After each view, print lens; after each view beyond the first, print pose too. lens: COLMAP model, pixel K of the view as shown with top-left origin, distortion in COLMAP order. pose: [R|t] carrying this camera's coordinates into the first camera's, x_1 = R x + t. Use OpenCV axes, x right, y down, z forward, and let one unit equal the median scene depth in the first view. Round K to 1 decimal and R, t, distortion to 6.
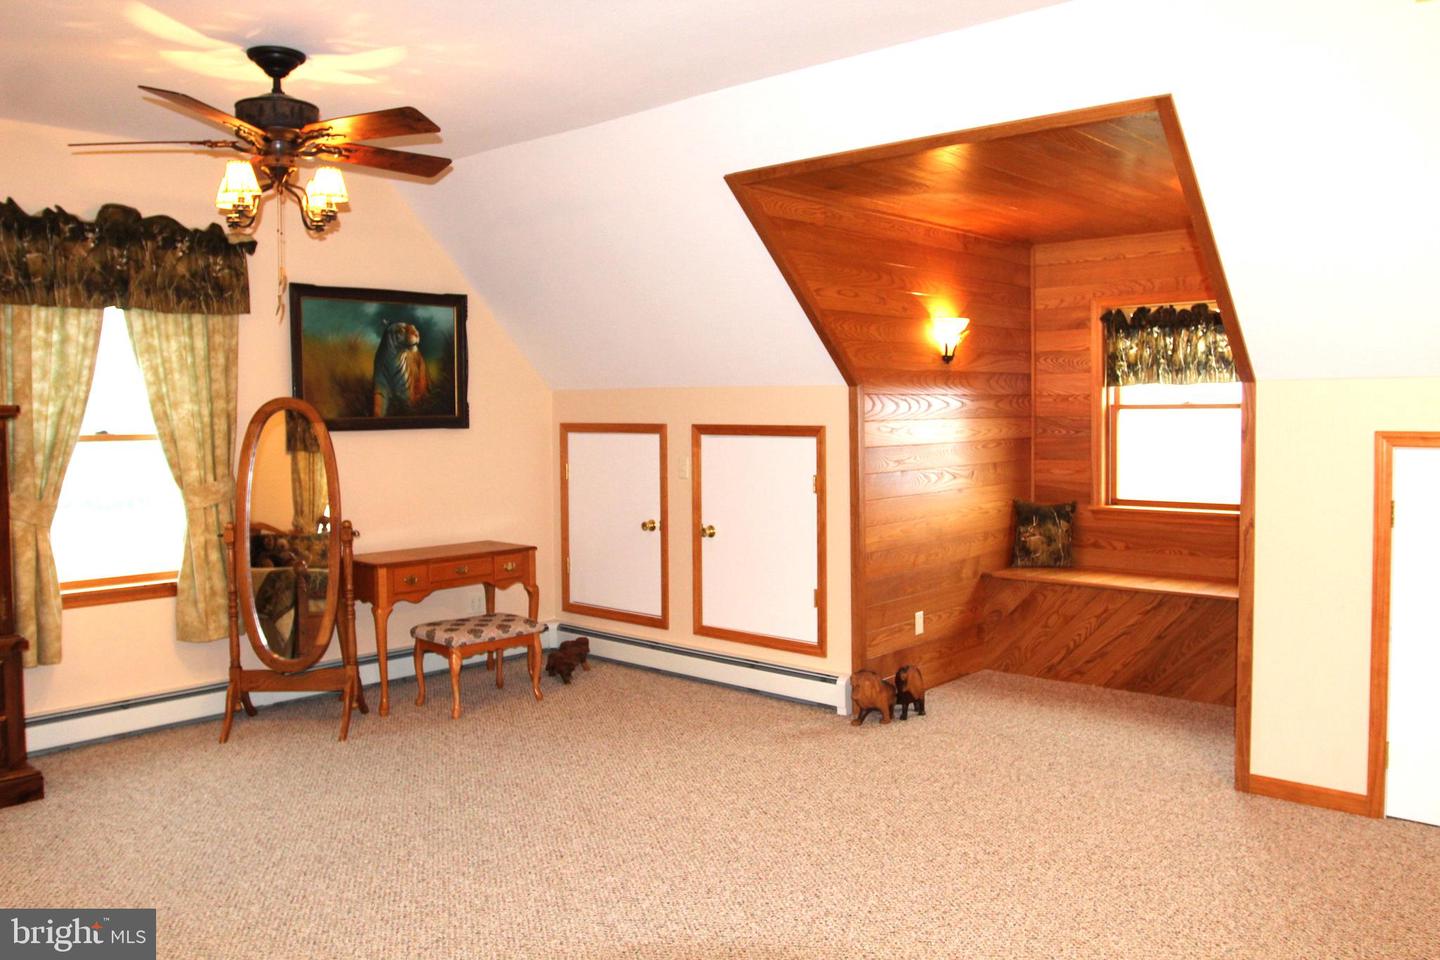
lens RADIAL K [[1134.5, 0, 724.5], [0, 1134.5, 462.0], [0, 0, 1]] dist [-0.092208, 0.058431]
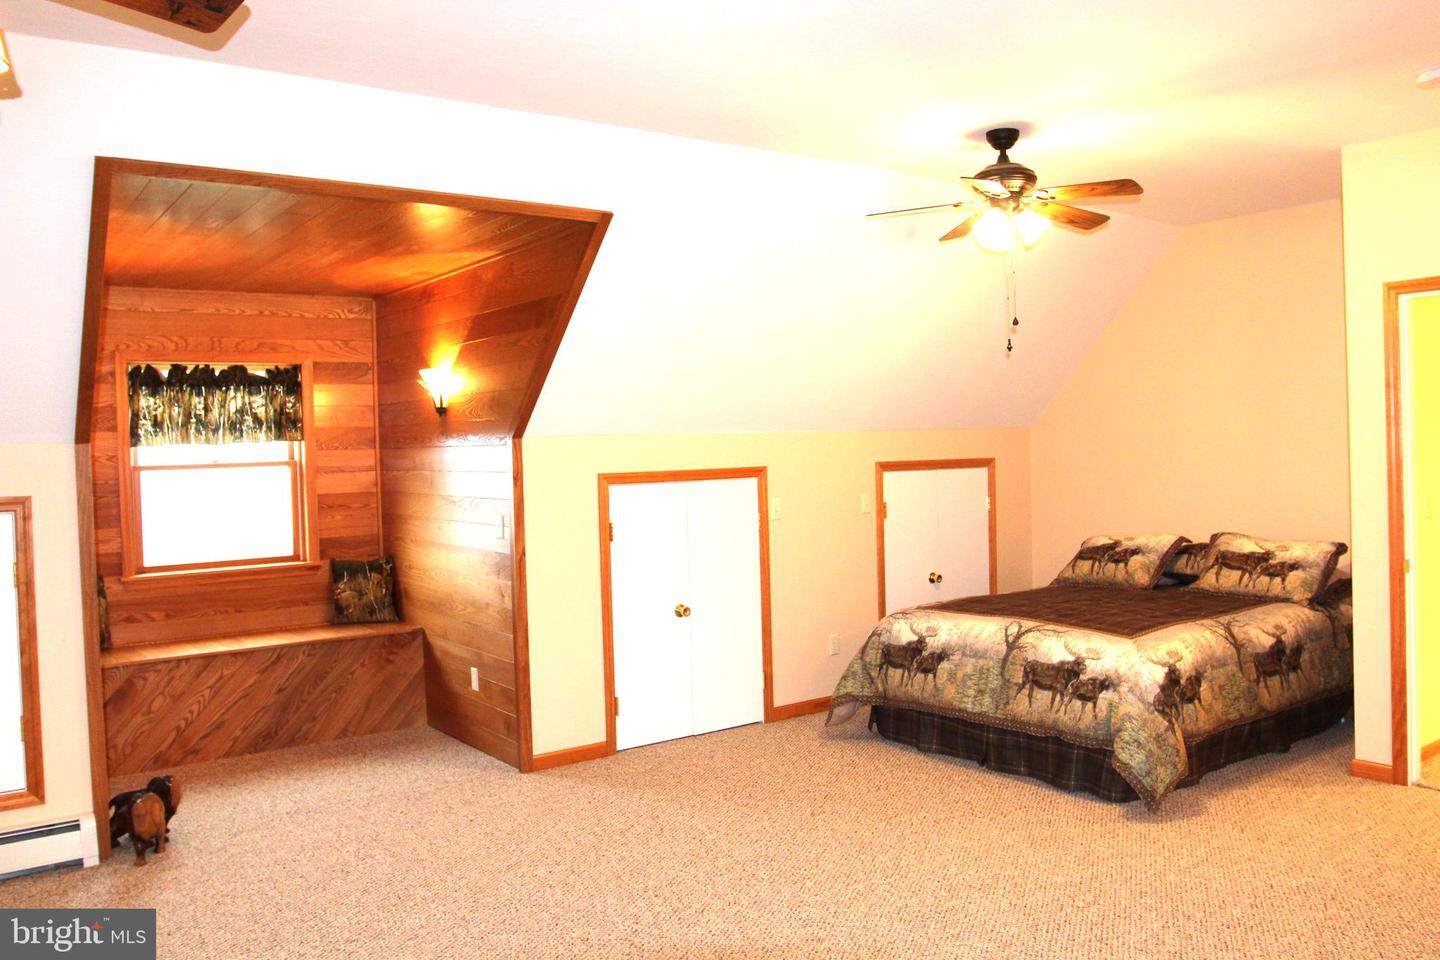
lens RADIAL K [[1134.5, 0, 724.5], [0, 1134.5, 462.0], [0, 0, 1]] dist [-0.092208, 0.058431]
pose [[0.203418, -0.011440, 0.979025, -0.506252], [0.073362, 0.997299, -0.003589, -0.017213], [-0.976340, 0.072553, 0.203708, 0.371914]]
